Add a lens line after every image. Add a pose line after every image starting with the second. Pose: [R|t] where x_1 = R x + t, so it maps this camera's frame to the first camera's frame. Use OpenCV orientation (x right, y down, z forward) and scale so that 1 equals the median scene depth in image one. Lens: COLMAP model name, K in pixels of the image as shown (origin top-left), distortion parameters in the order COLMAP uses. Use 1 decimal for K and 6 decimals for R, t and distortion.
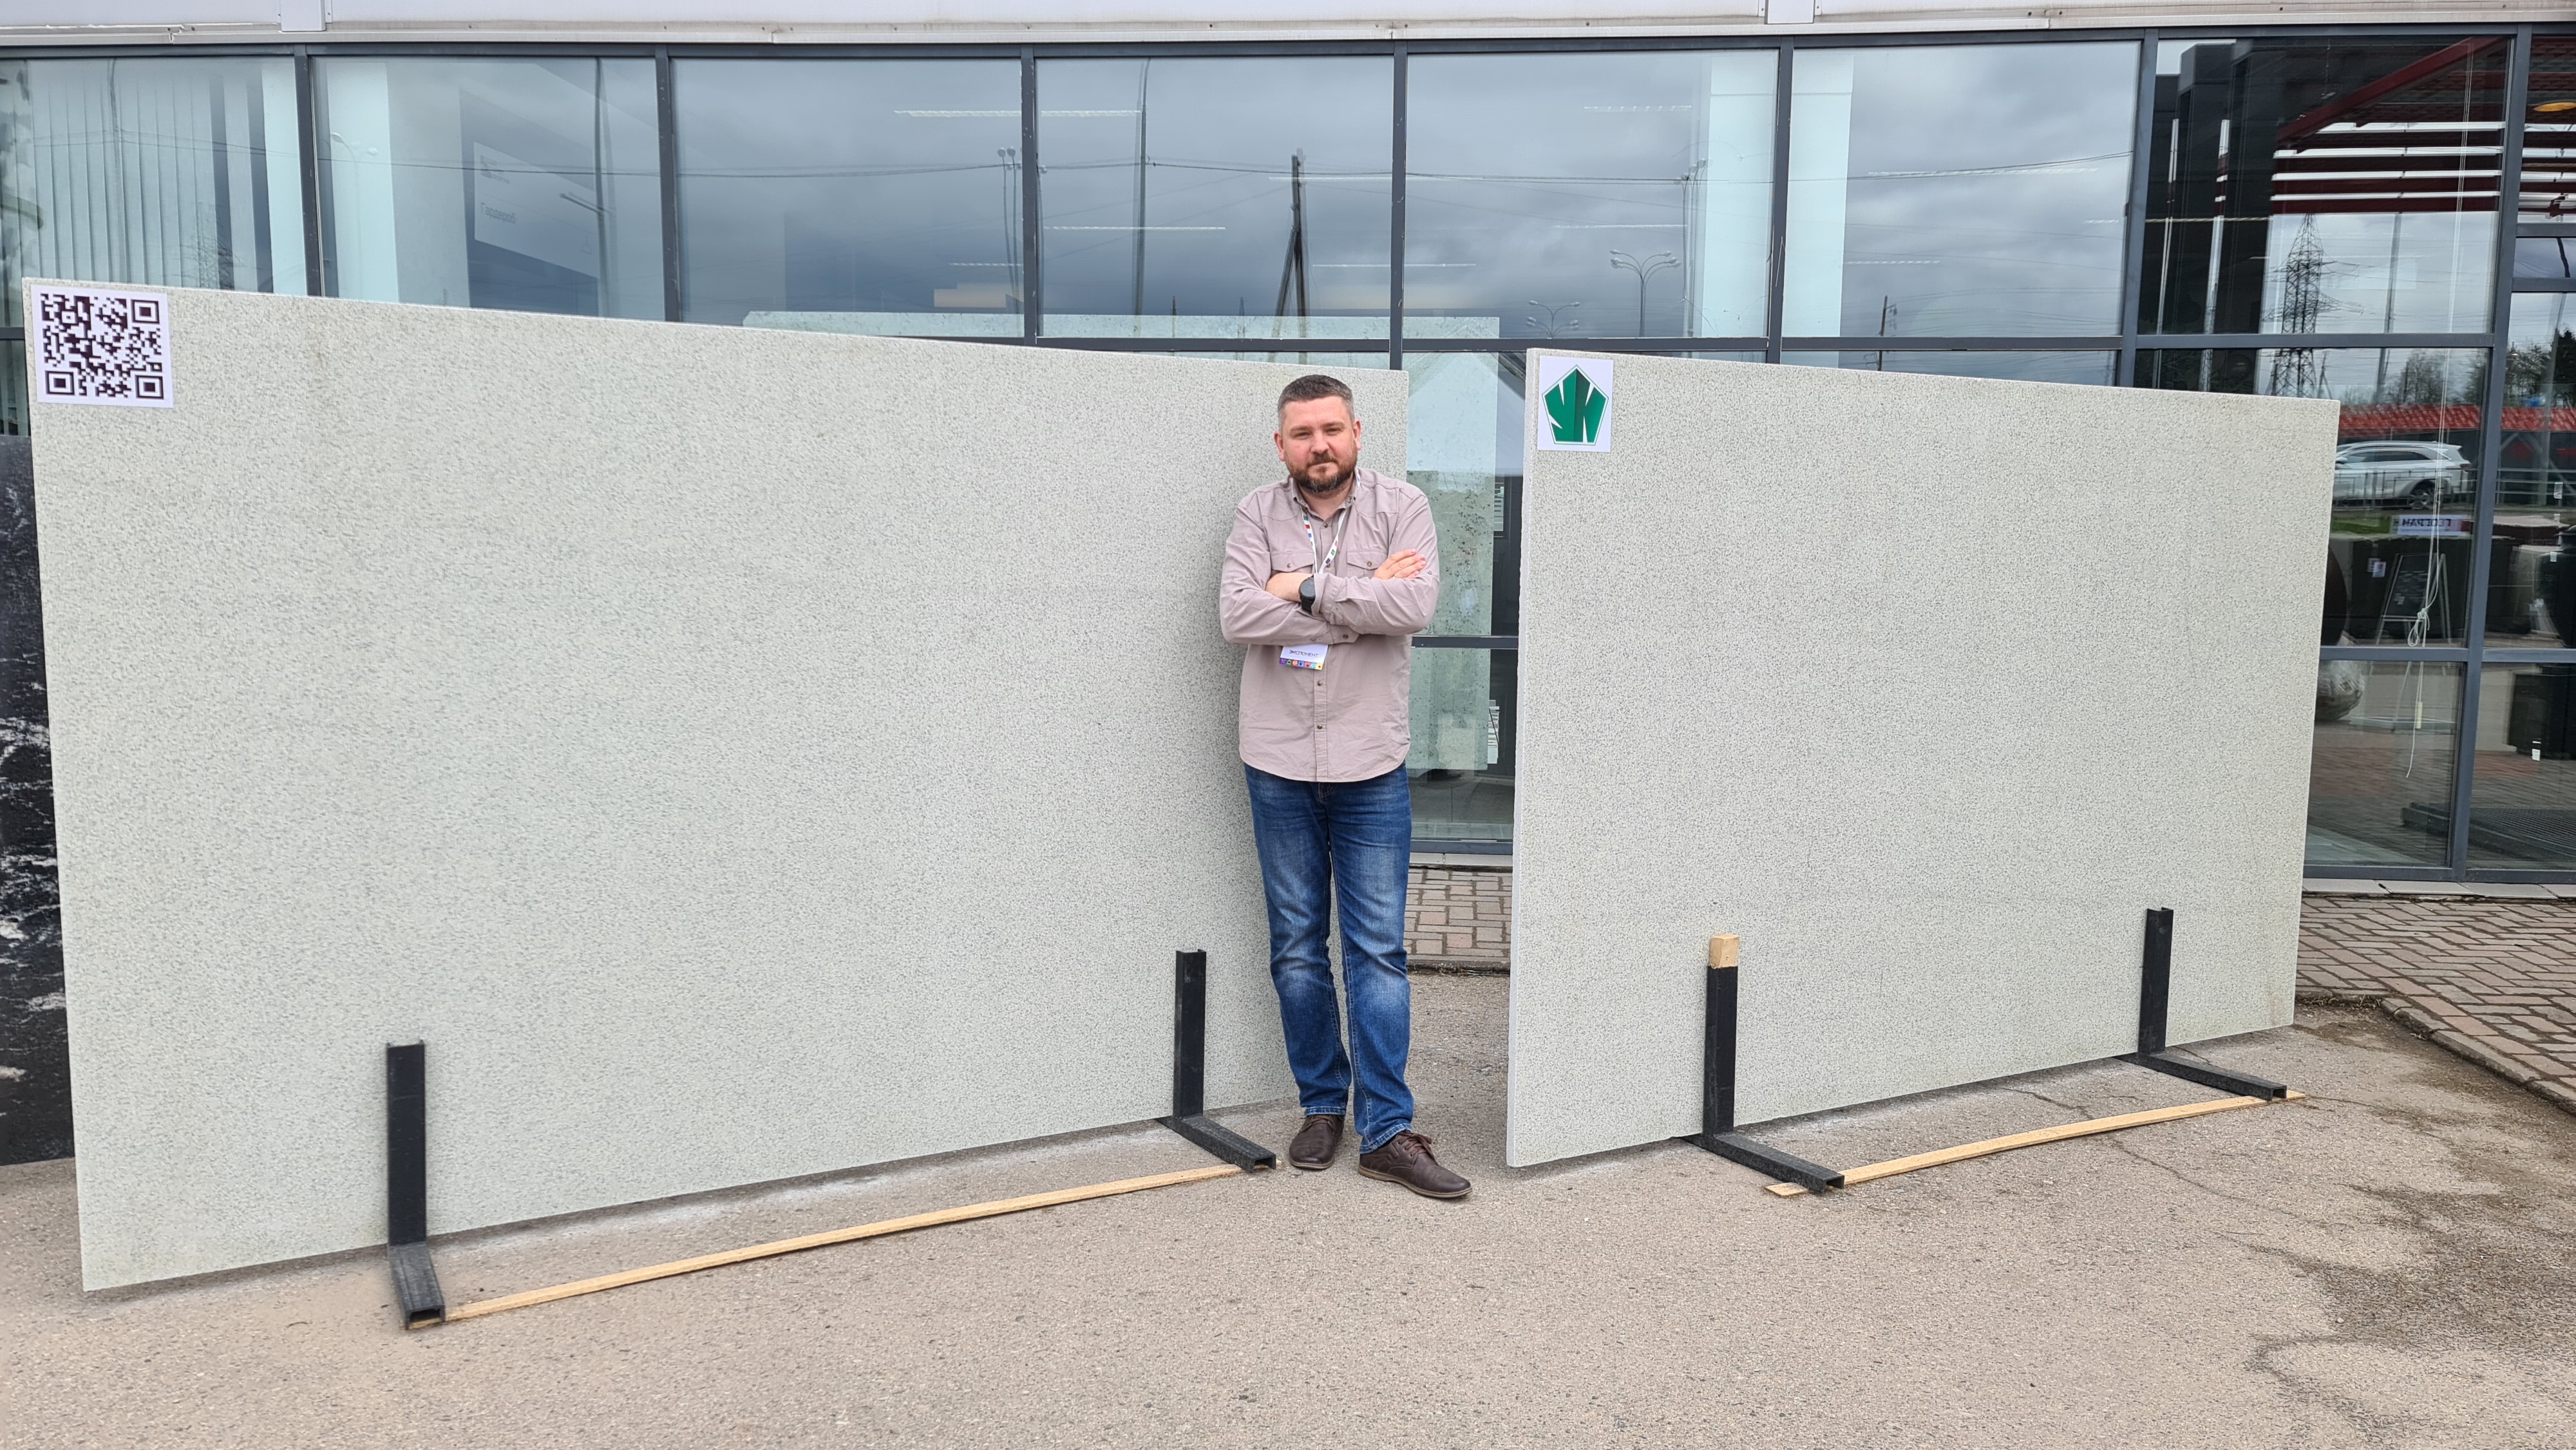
lens RADIAL K [[1873.0, 0, 1327.7], [0, 1873.0, 748.0], [0, 0, 1]] dist [0.062215, -0.046142]
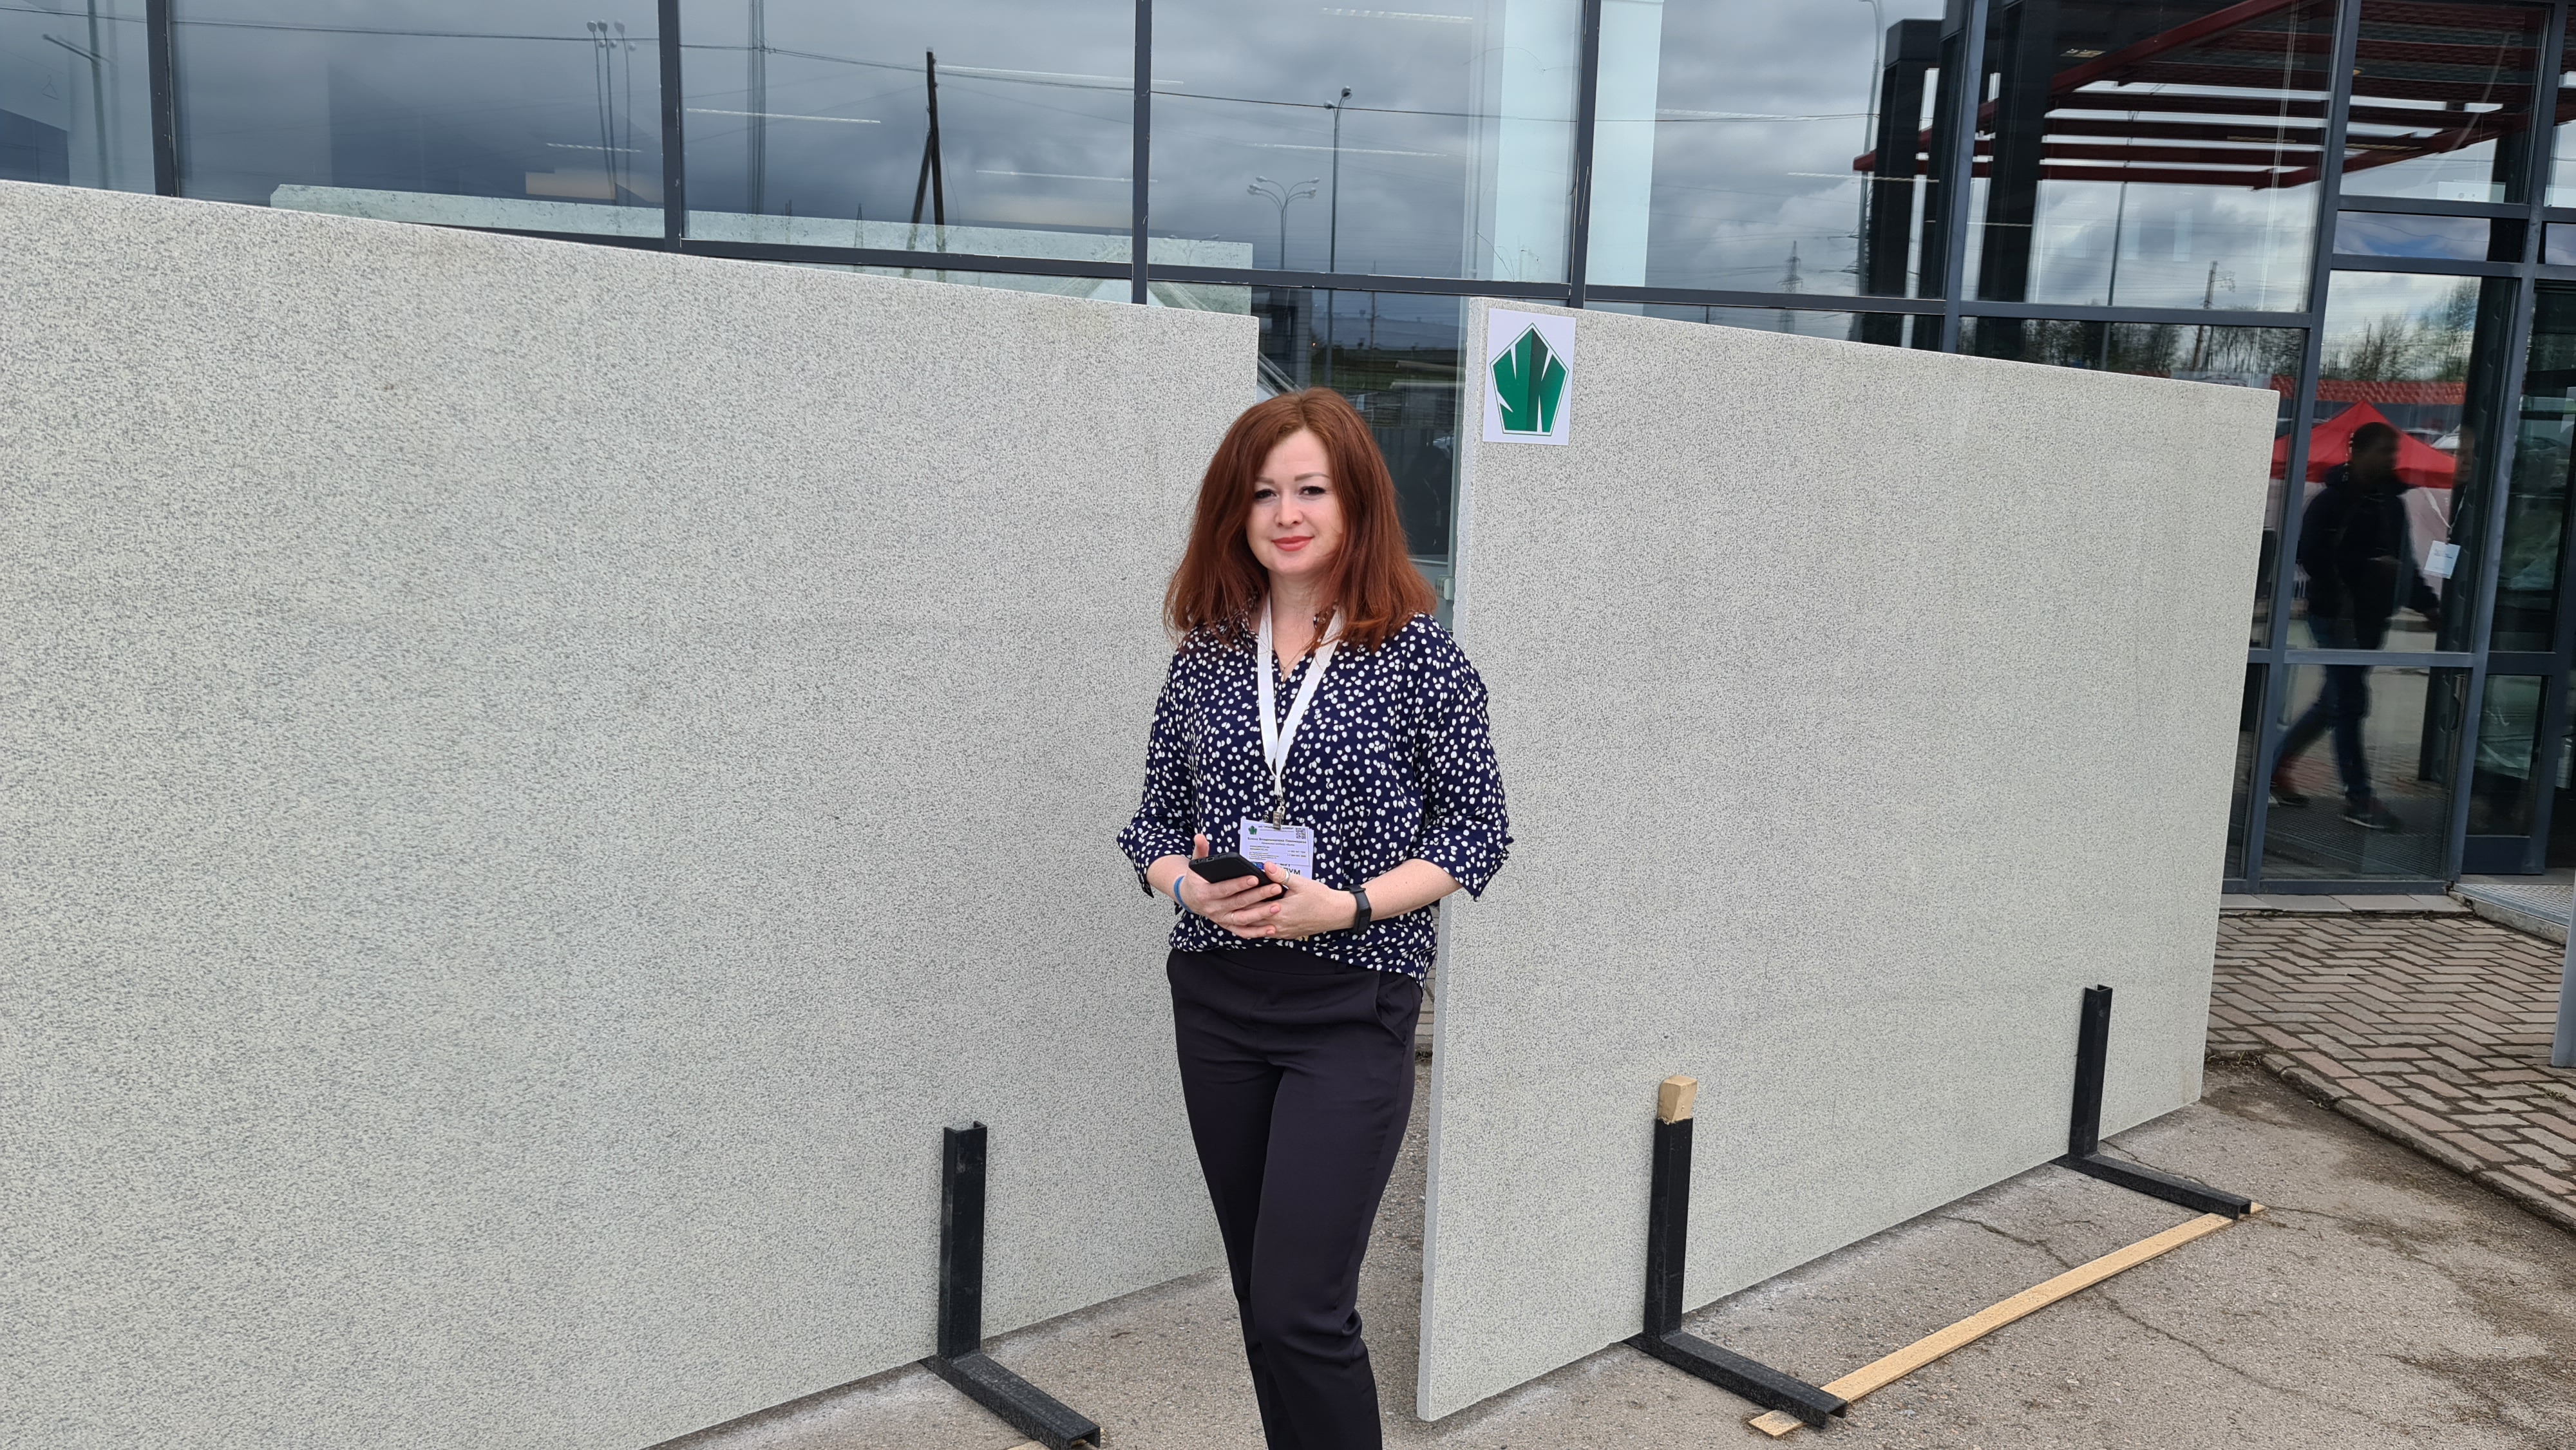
lens RADIAL K [[1873.0, 0, 1327.7], [0, 1873.0, 748.0], [0, 0, 1]] dist [0.062215, -0.046142]
pose [[0.980583, -0.004068, 0.196064, -0.076076], [-0.003489, 0.999265, 0.038181, -0.061847], [-0.196075, -0.038124, 0.979848, 0.274802]]
